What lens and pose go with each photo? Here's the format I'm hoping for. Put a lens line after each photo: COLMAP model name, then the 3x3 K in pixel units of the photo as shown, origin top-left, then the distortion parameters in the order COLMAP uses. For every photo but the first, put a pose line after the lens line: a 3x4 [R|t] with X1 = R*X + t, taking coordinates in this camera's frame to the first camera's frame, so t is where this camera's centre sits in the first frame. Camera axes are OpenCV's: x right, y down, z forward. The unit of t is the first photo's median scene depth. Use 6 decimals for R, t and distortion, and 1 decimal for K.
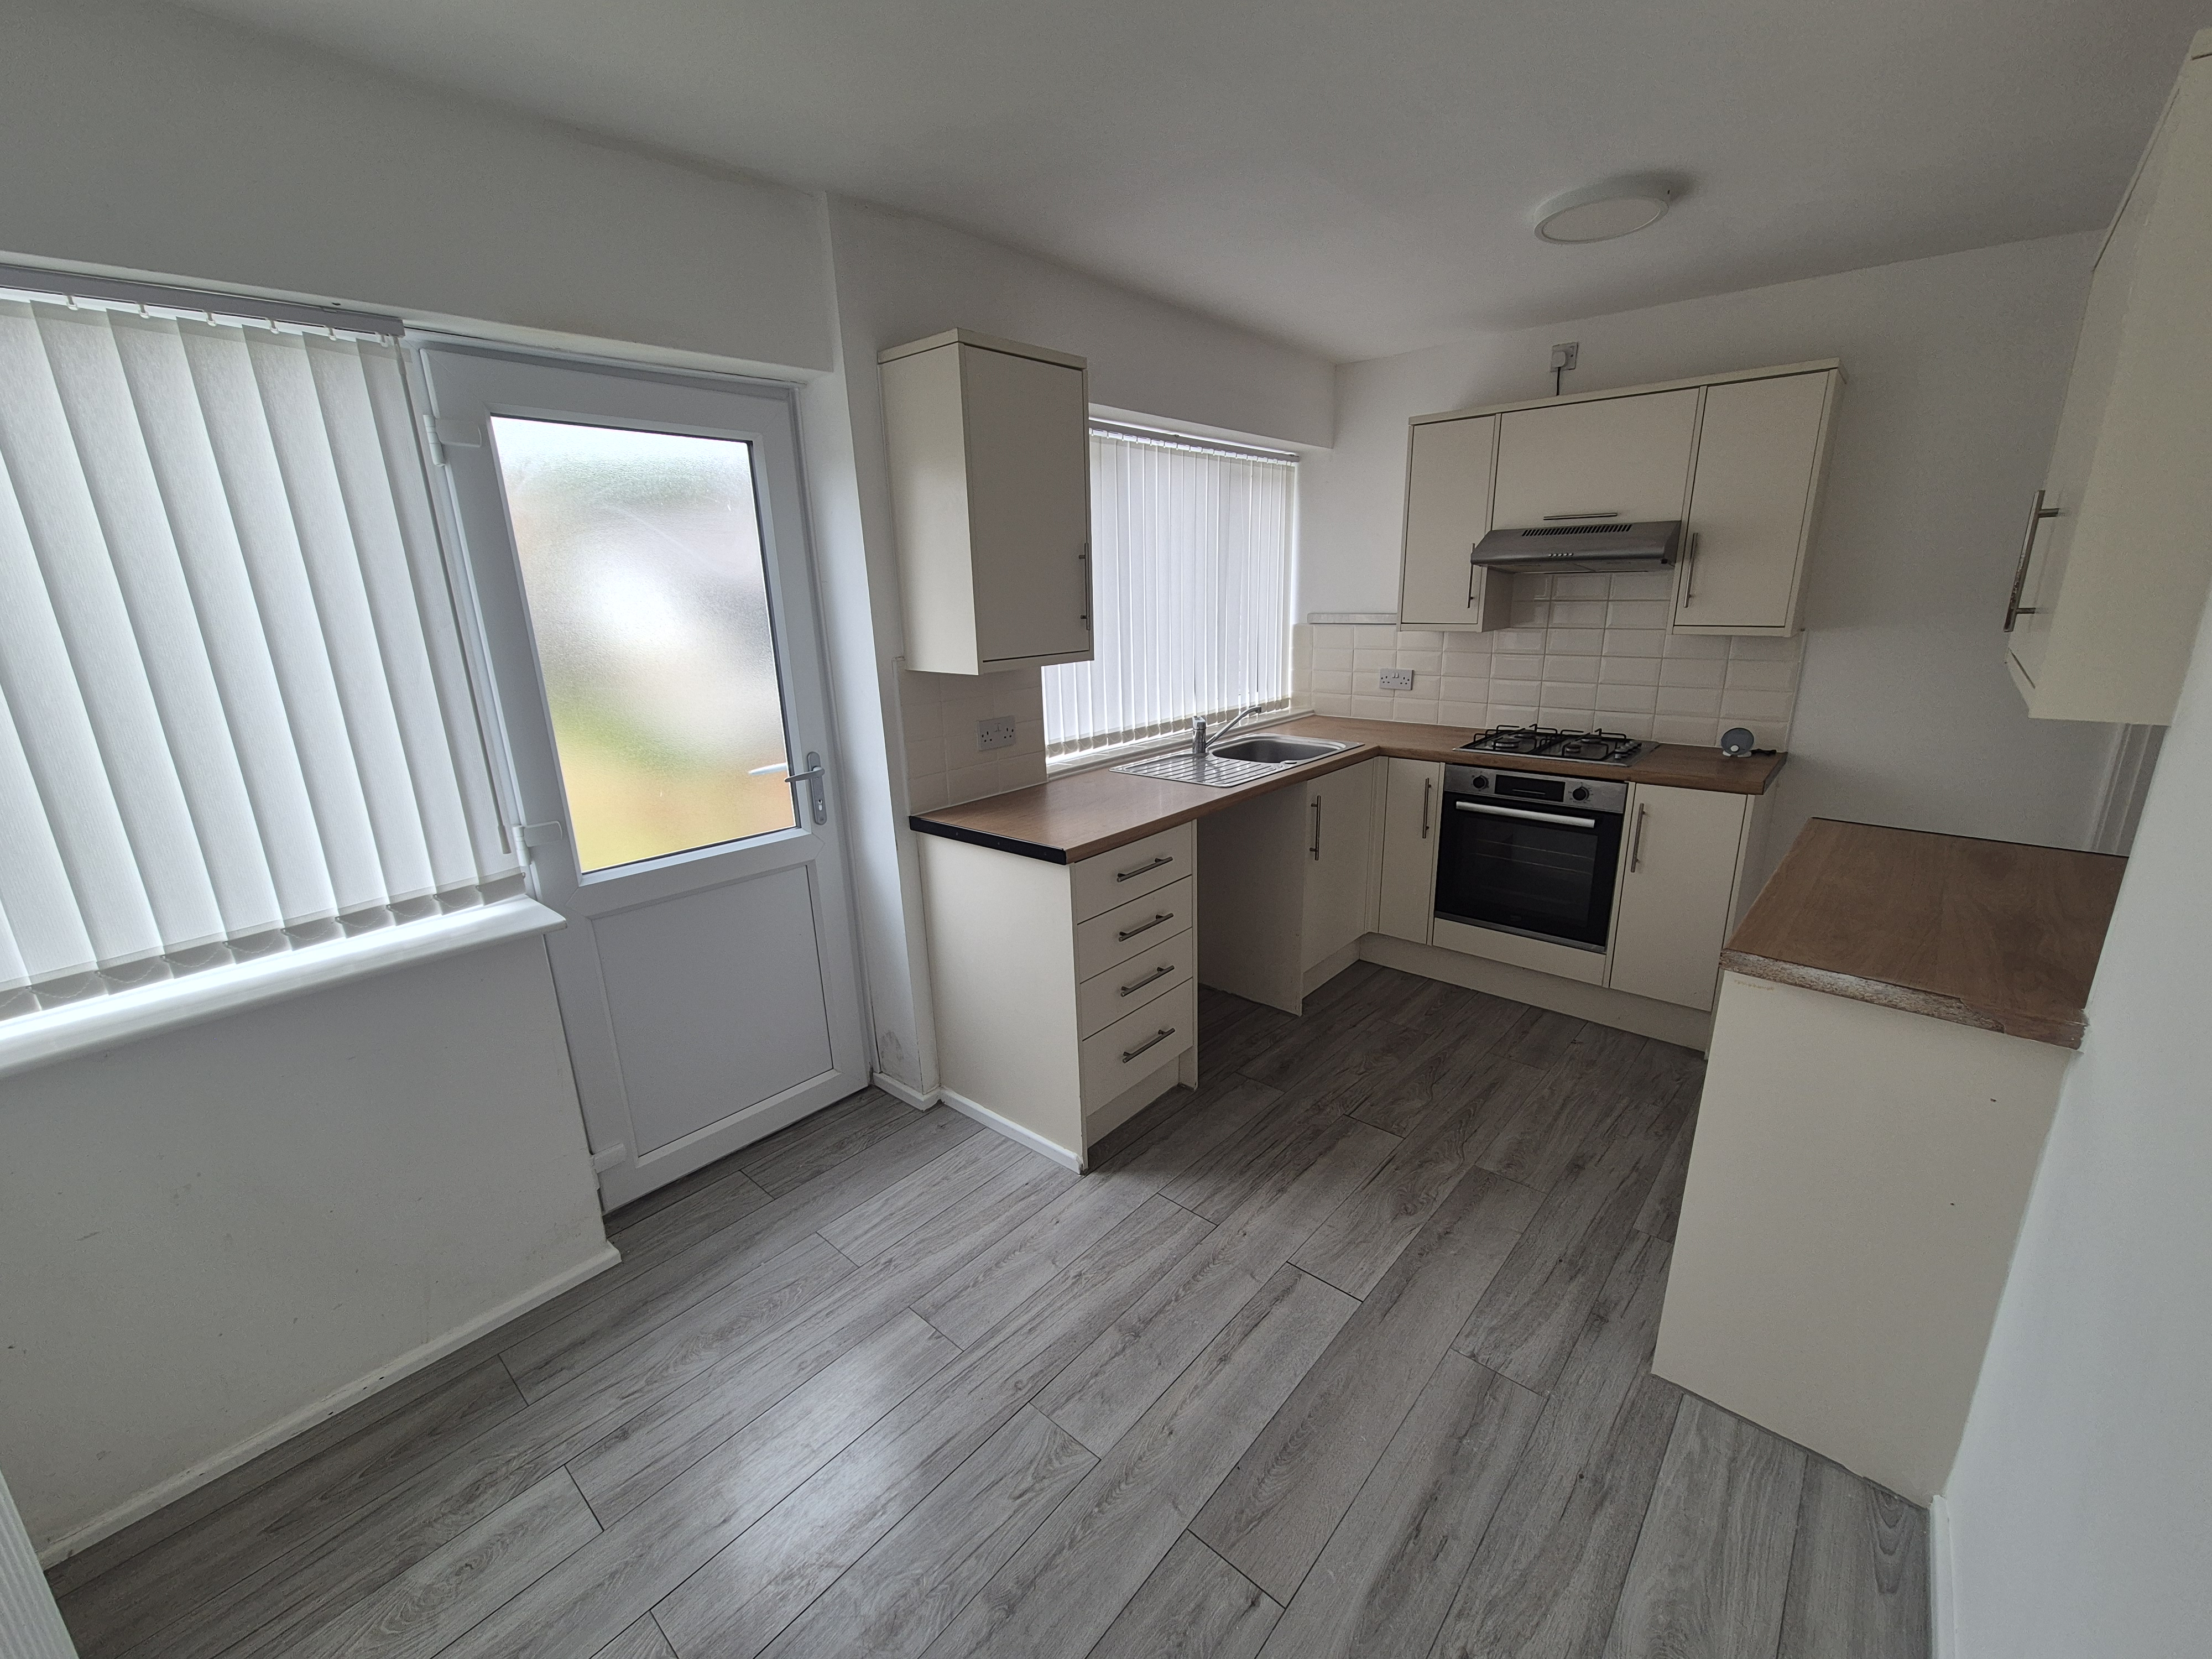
lens RADIAL K [[900.7, 0, 1113.9], [0, 900.7, 837.1], [0, 0, 1]] dist [-0.001265, -0.000045]
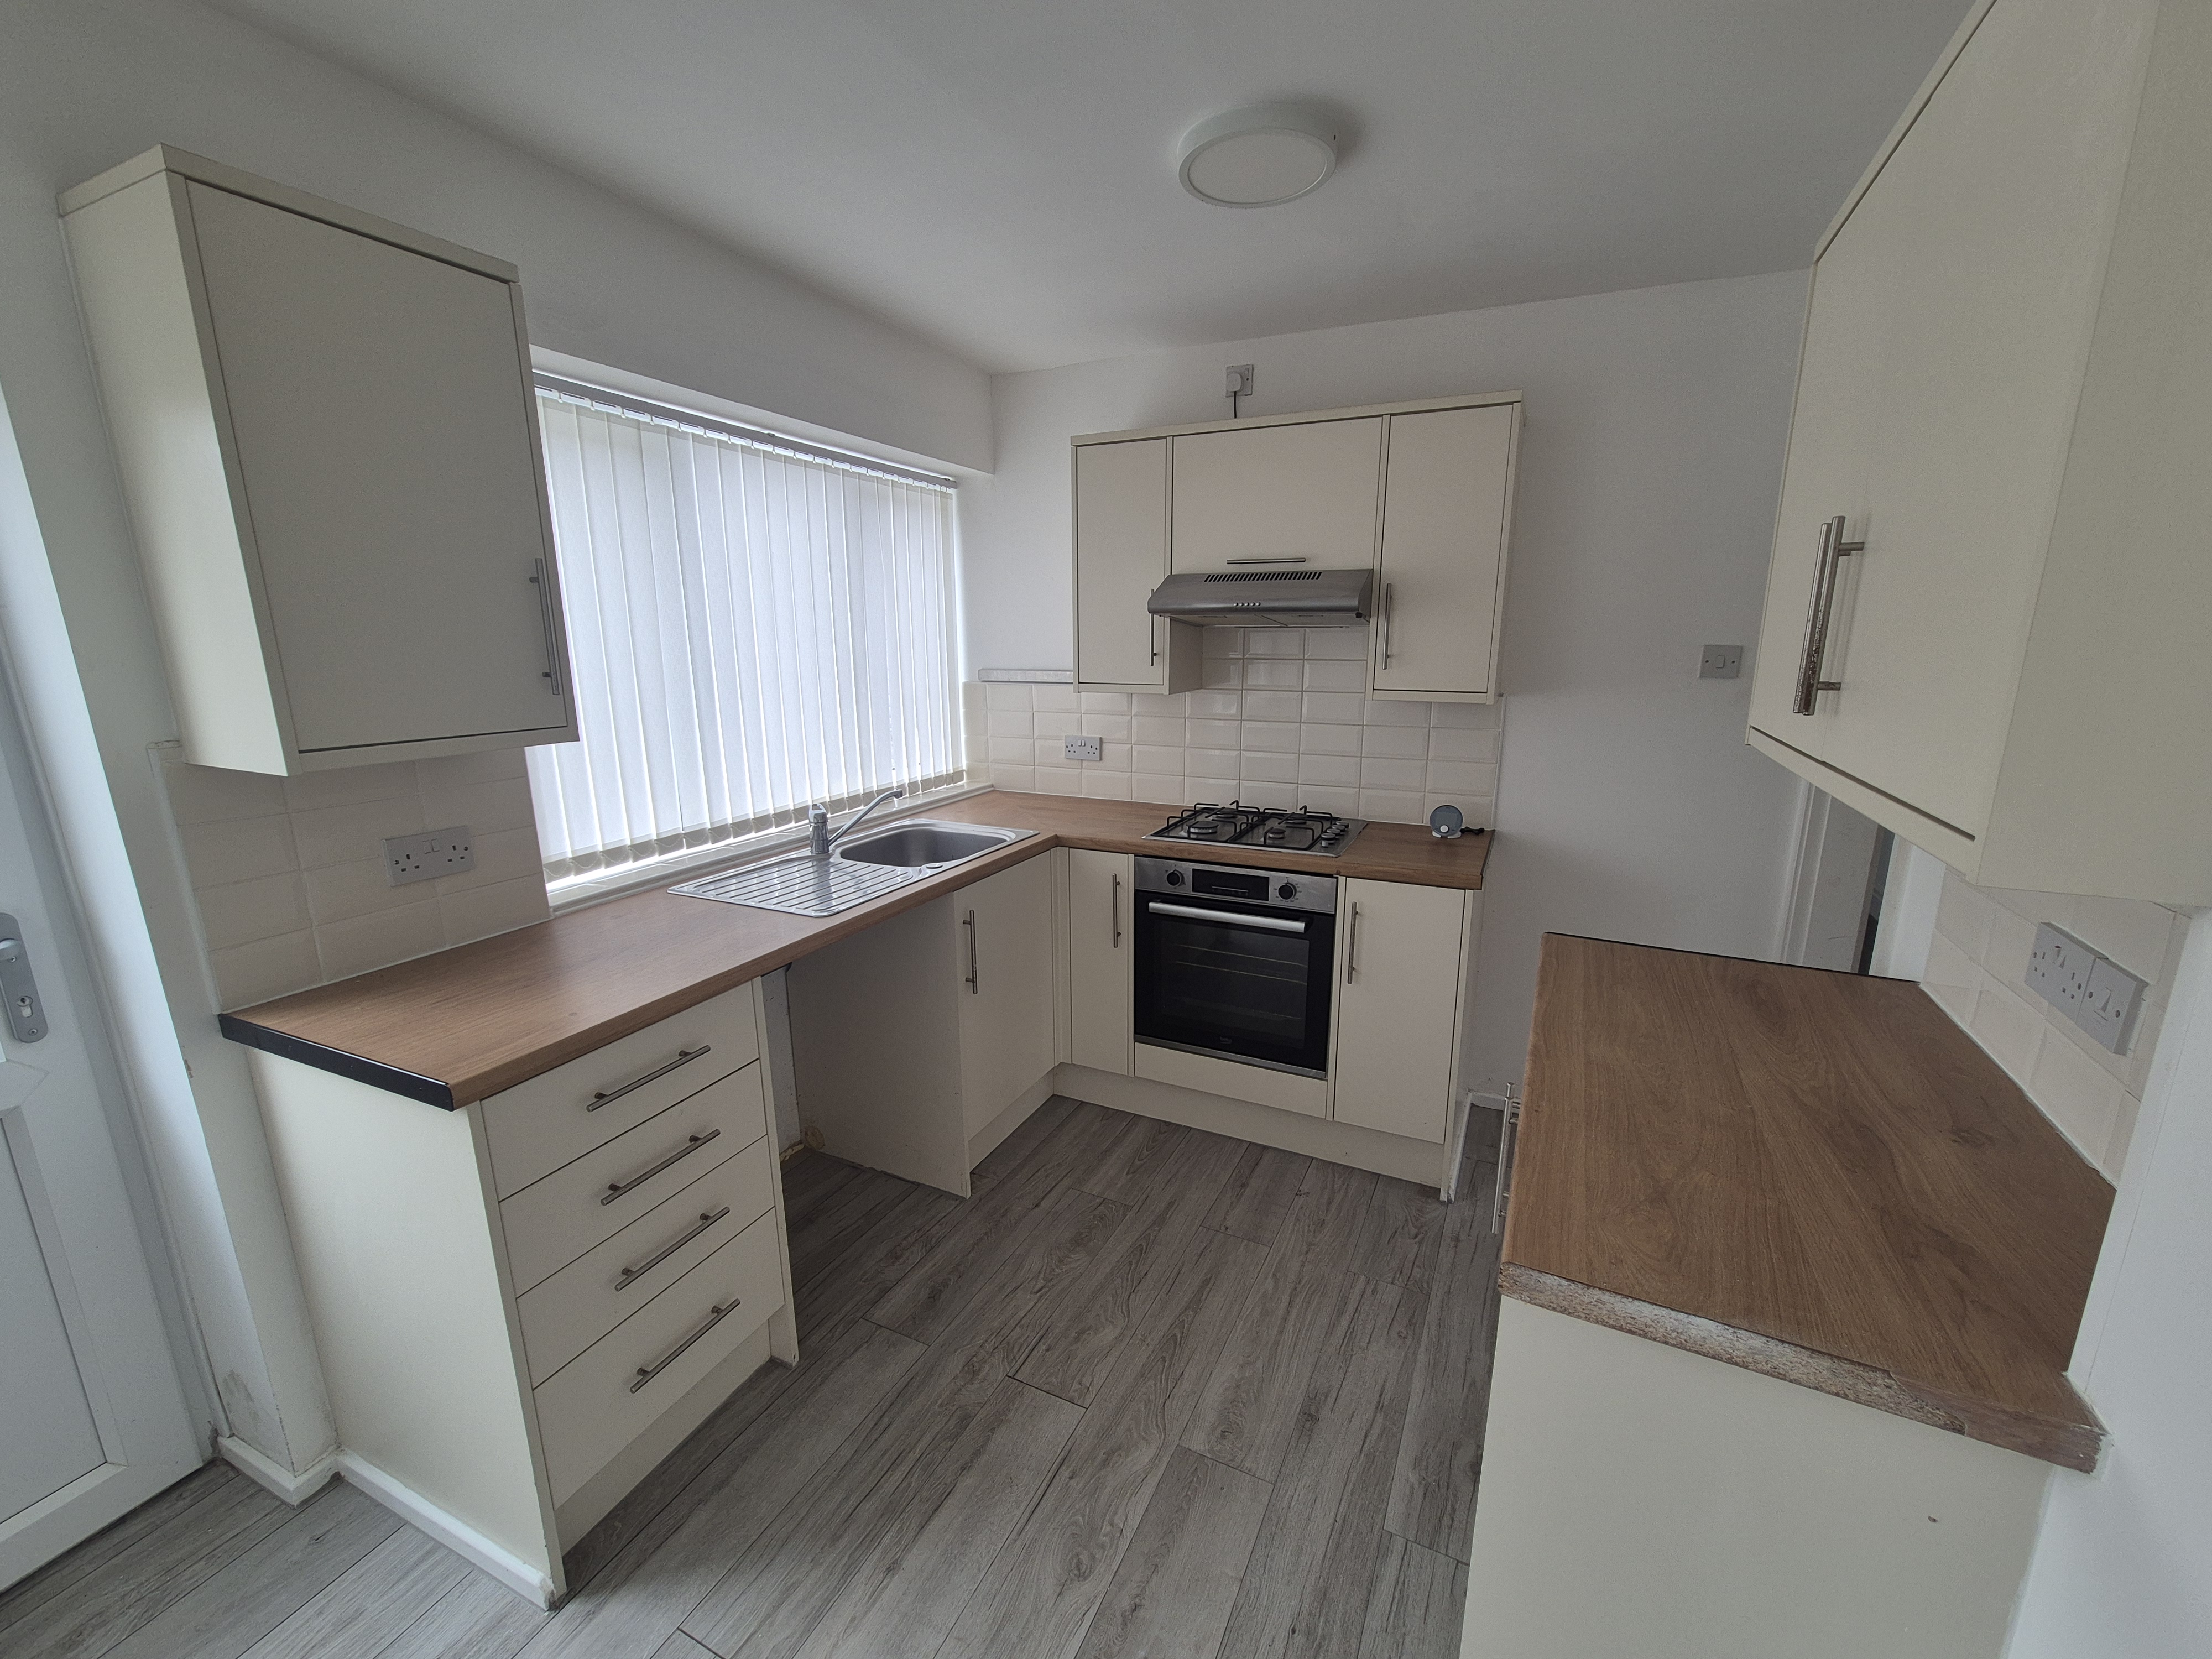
lens RADIAL K [[900.7, 0, 1113.9], [0, 900.7, 837.1], [0, 0, 1]] dist [-0.001265, -0.000045]
pose [[0.962005, -0.038631, 0.270284, 0.156929], [0.053332, 0.997458, -0.047258, -0.072308], [-0.267771, 0.059877, 0.961620, 0.267099]]
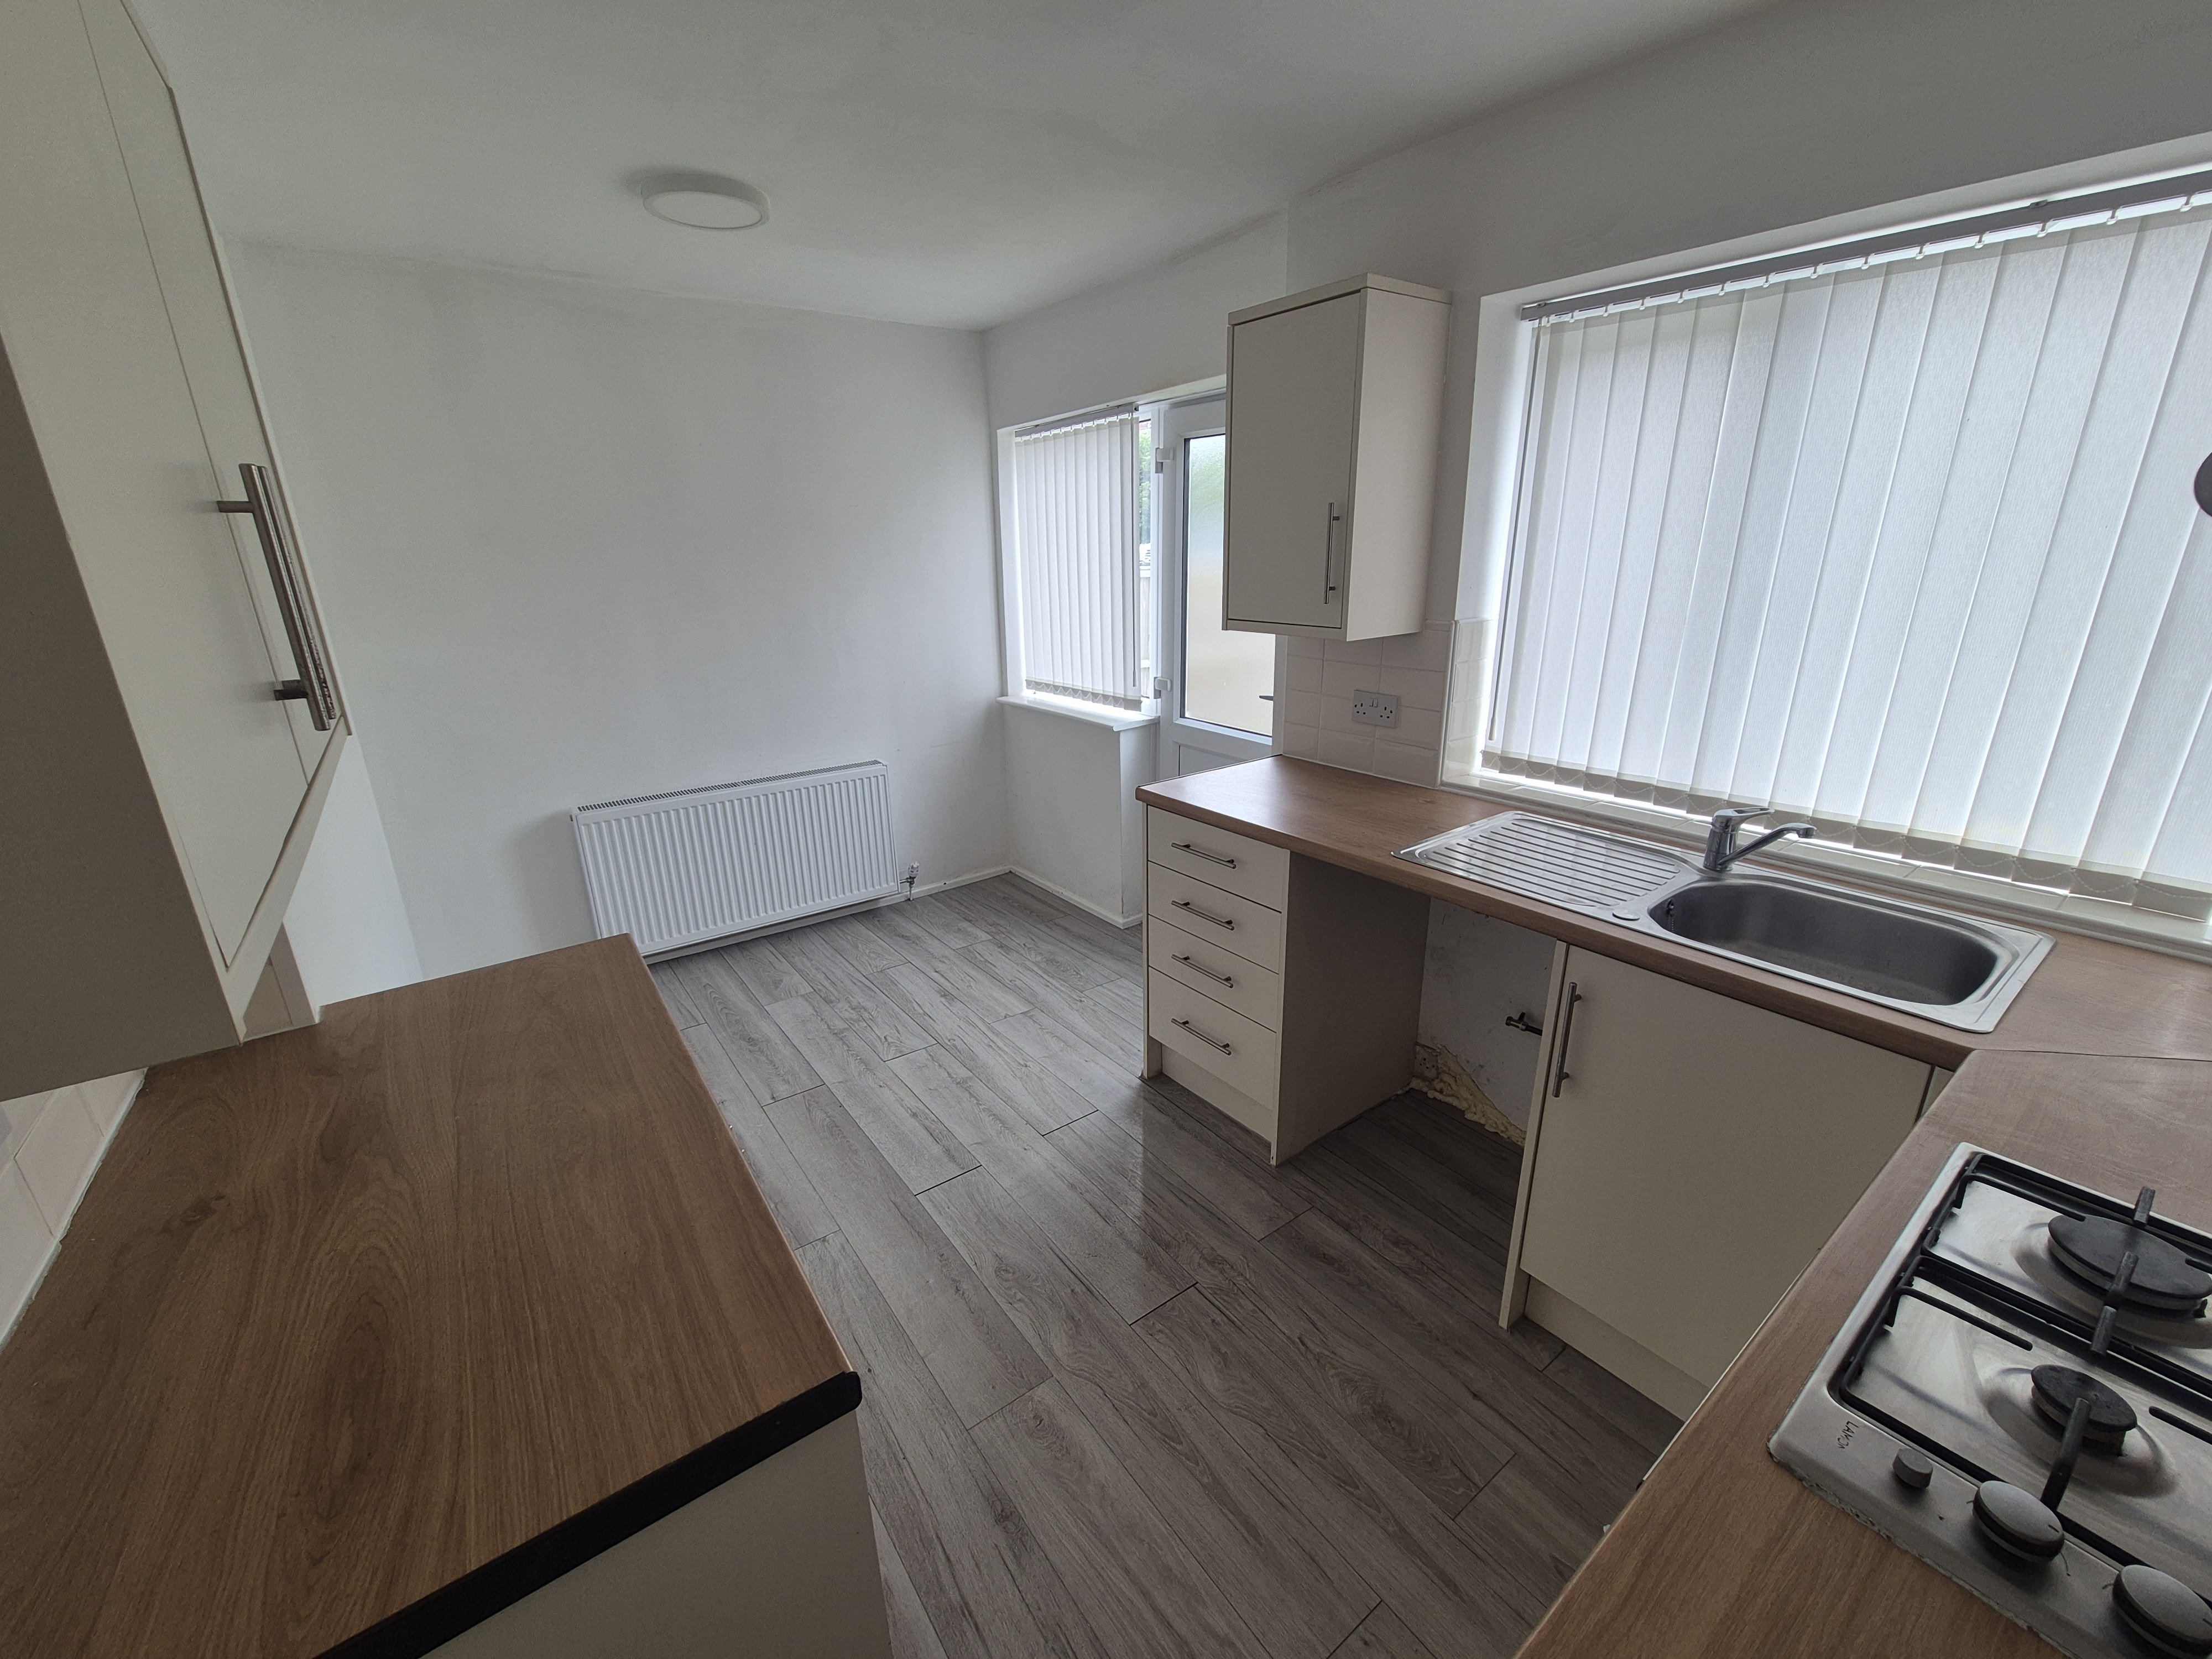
lens RADIAL K [[905.9, 0, 1112.1], [0, 905.9, 839.3], [0, 0, 1]] dist [0.000975, 0.000529]
pose [[-0.204695, 0.335550, -0.919514, 0.812181], [-0.243501, 0.892417, 0.379868, -0.279879], [0.948054, 0.301660, -0.100967, 0.870850]]
